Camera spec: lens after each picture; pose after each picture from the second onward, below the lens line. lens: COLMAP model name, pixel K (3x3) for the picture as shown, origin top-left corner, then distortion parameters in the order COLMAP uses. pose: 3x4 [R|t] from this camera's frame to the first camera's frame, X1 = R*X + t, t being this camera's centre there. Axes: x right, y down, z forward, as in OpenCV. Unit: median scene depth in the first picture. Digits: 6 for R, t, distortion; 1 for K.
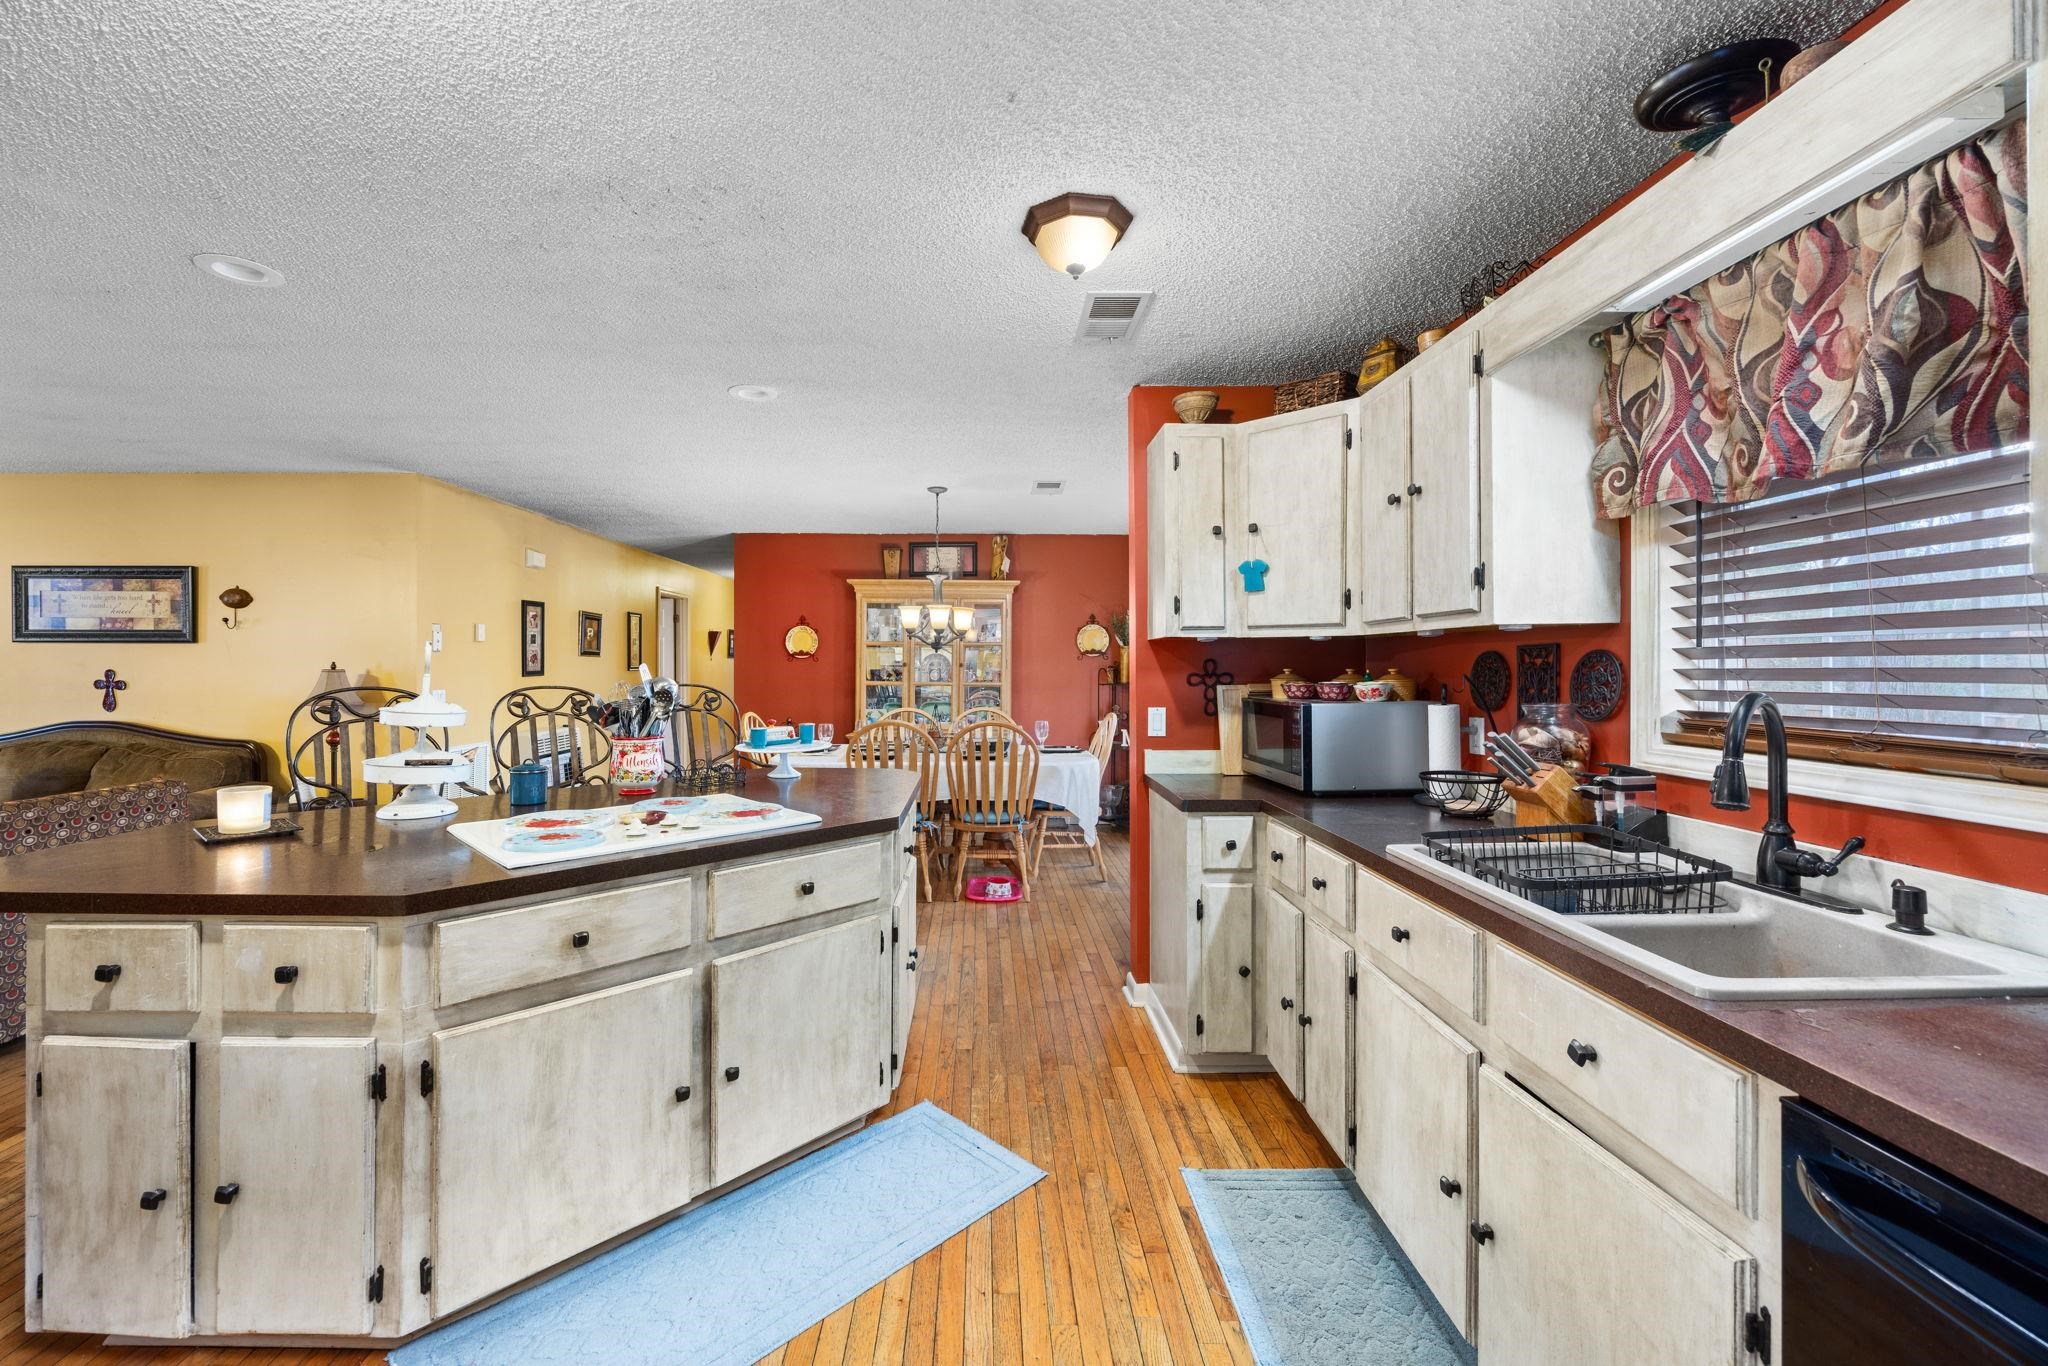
lens RADIAL K [[823.9, 0, 984.0], [0, 823.9, 680.5], [0, 0, 1]] dist [-0.001053, -0.000302]
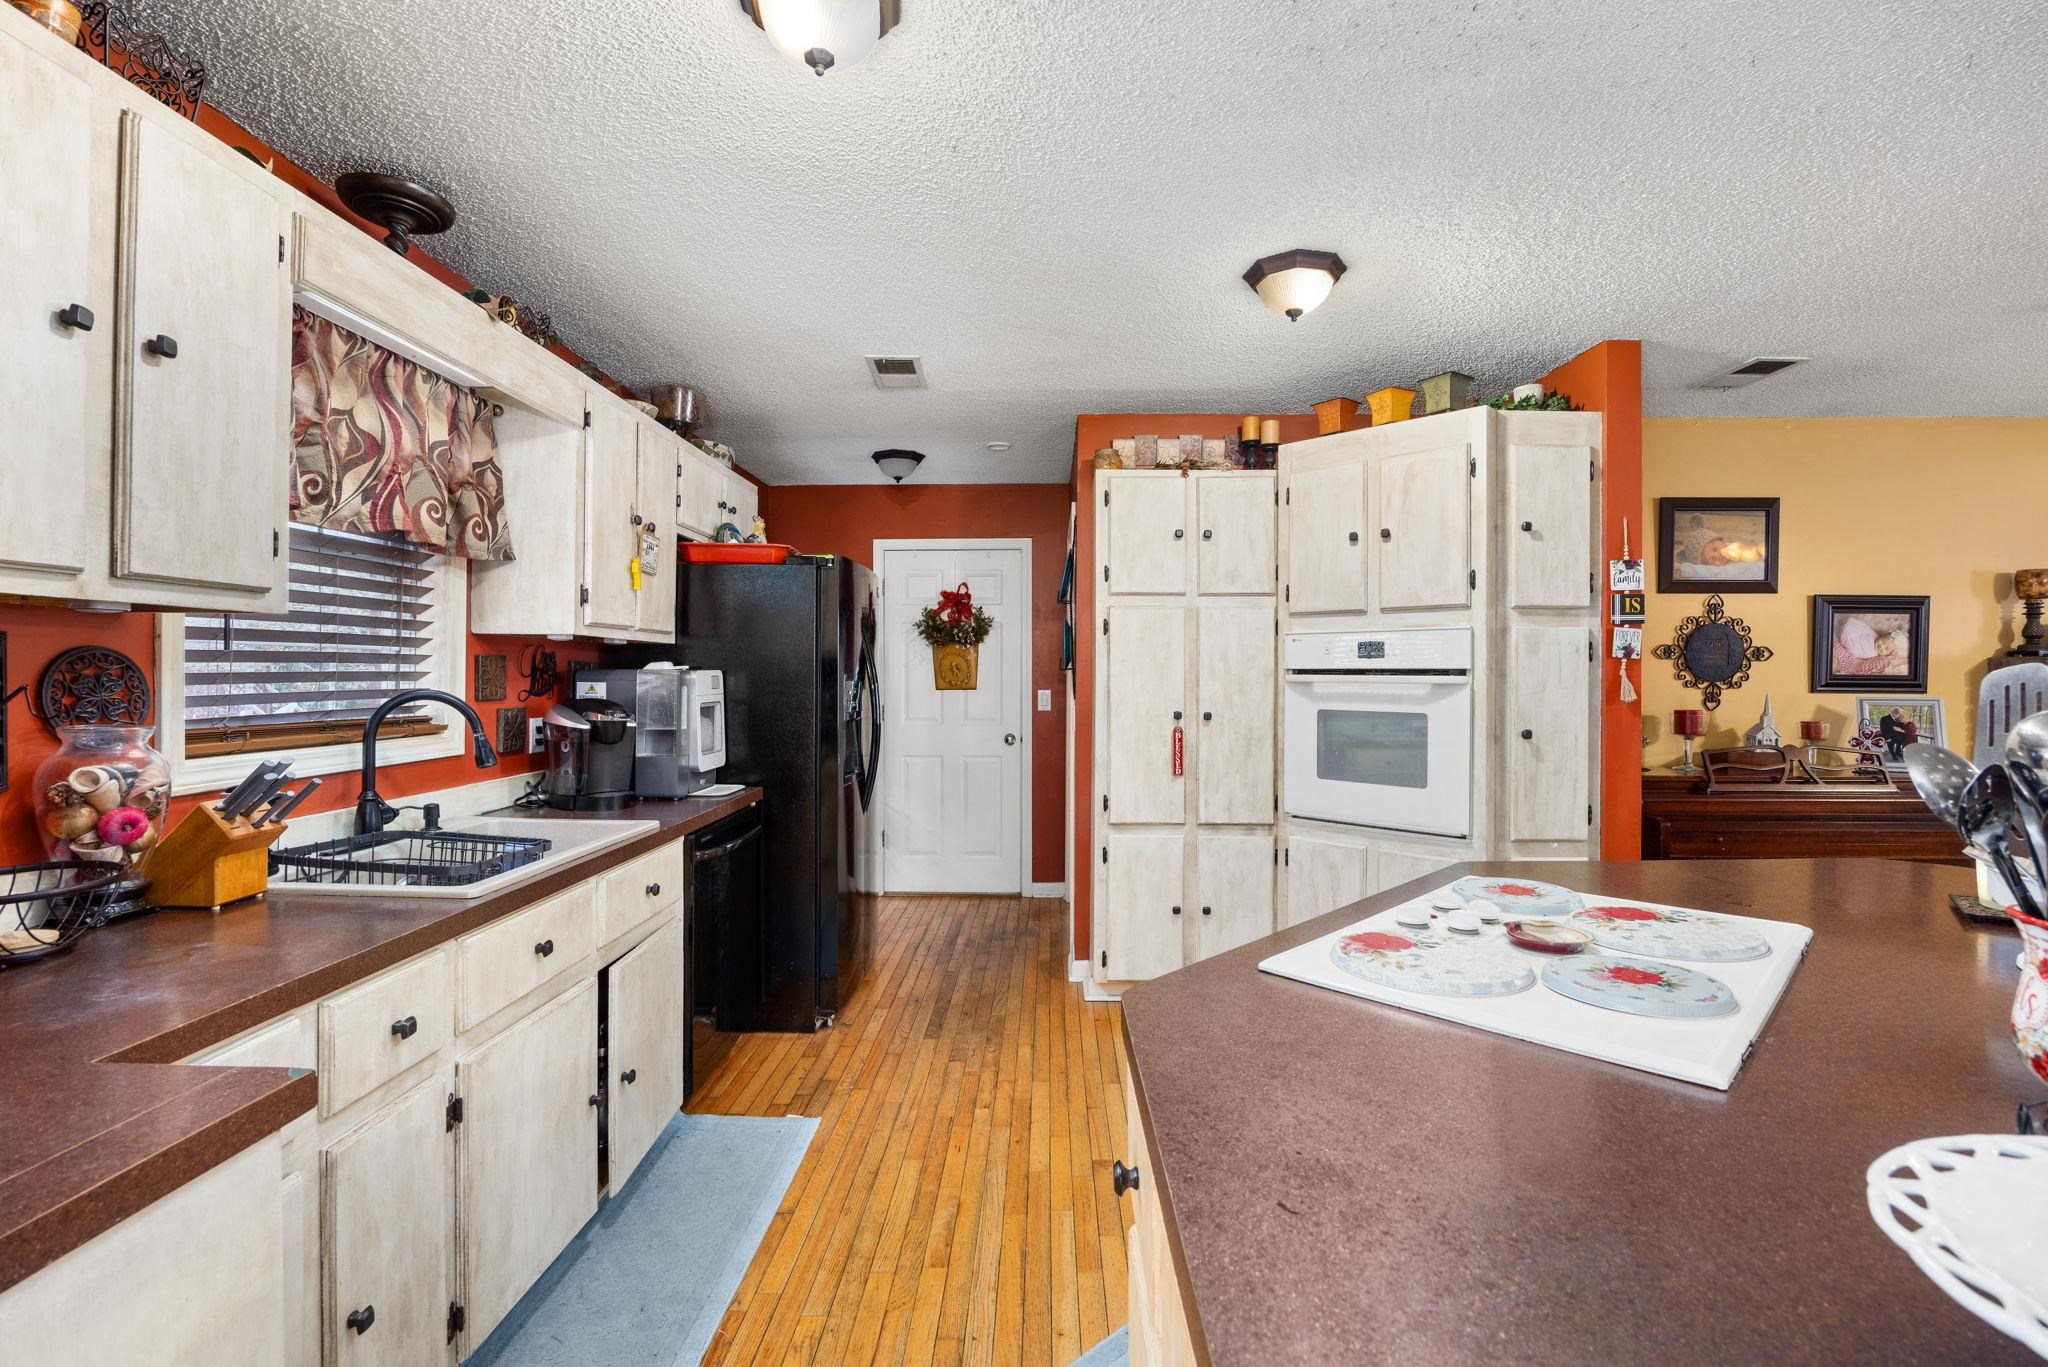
lens RADIAL K [[921.2, 0, 1024.0], [0, 921.2, 683.5], [0, 0, 1]] dist [0.000779, 0.000144]
pose [[-0.999918, -0.004169, 0.012121, -0.051107], [-0.003821, 0.999583, 0.028622, -0.026772], [-0.012236, 0.028573, -0.999517, 1.545751]]
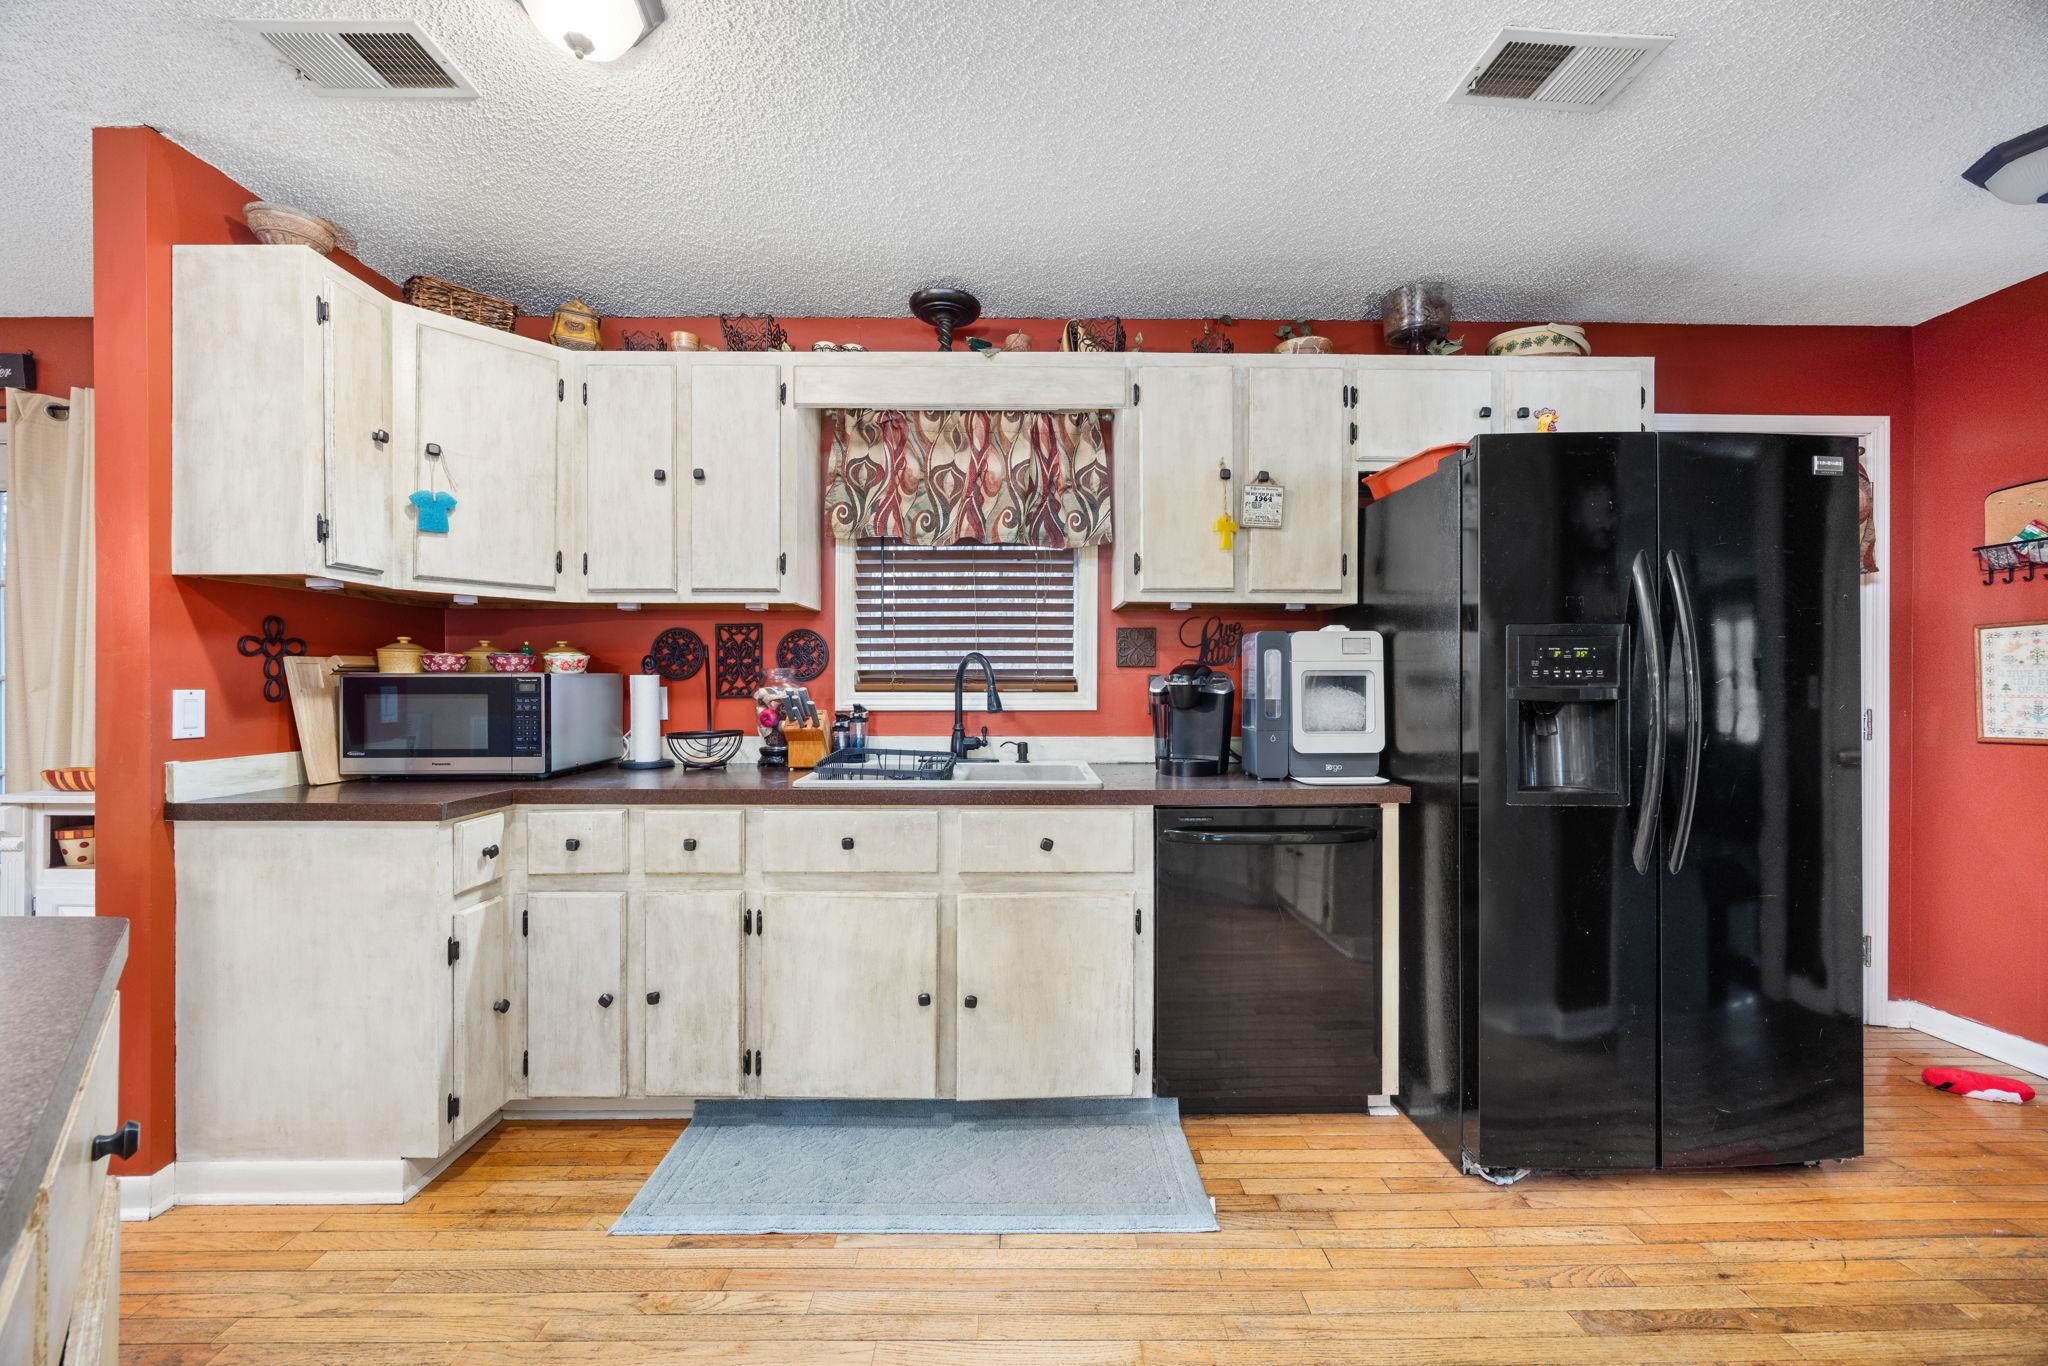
lens RADIAL K [[788.6, 0, 1030.5], [0, 788.6, 686.9], [0, 0, 1]] dist [0.000751, 0.000065]
pose [[-0.016214, -0.003238, 0.999863, -0.516423], [0.016994, 0.999849, 0.003514, 0.053966], [-0.999724, 0.017049, -0.016156, 0.552242]]
